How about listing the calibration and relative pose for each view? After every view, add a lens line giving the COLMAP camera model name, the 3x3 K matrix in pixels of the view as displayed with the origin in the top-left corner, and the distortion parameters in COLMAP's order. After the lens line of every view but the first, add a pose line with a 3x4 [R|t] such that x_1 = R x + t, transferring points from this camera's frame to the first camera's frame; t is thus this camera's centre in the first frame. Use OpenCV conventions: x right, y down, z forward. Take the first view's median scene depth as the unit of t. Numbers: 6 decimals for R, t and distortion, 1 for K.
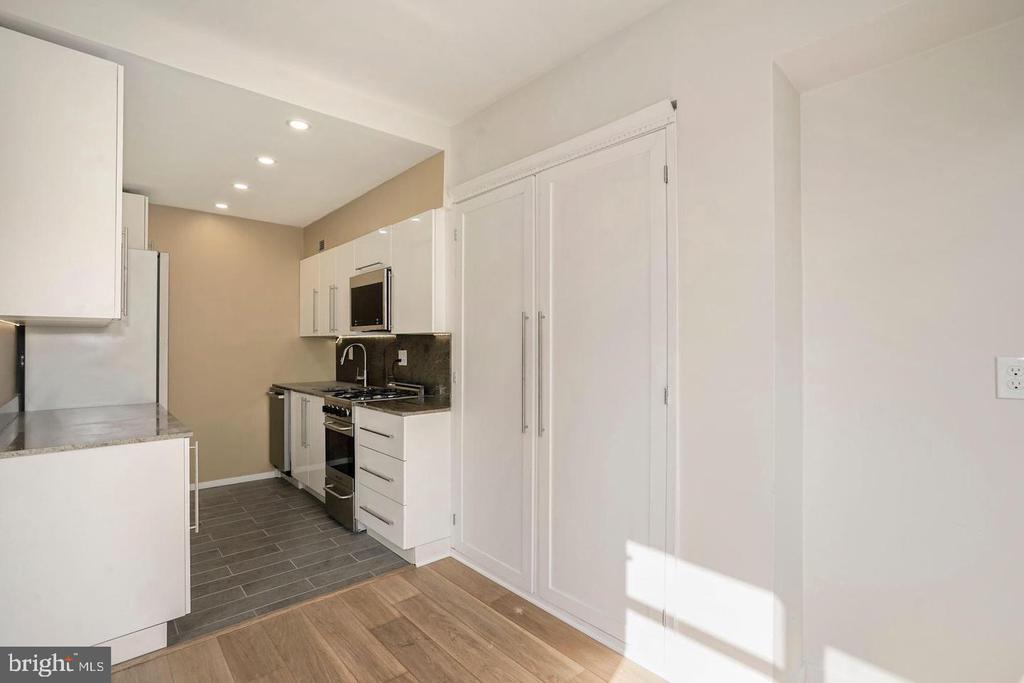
lens RADIAL K [[467.9, 0, 507.0], [0, 467.9, 340.9], [0, 0, 1]] dist [-0.039631, 0.018656]
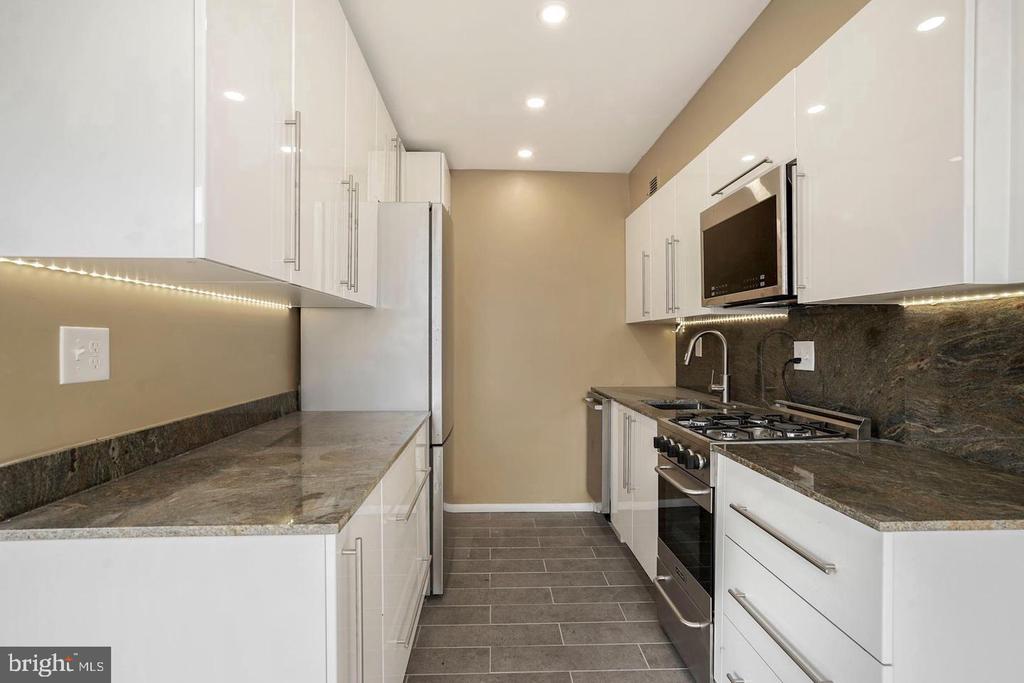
lens RADIAL K [[467.9, 0, 507.0], [0, 467.9, 340.9], [0, 0, 1]] dist [-0.039631, 0.018656]
pose [[0.768237, 0.000832, -0.640165, -0.160886], [0.004182, 0.999971, 0.006318, 0.016267], [0.640152, -0.007531, 0.768211, 0.423647]]
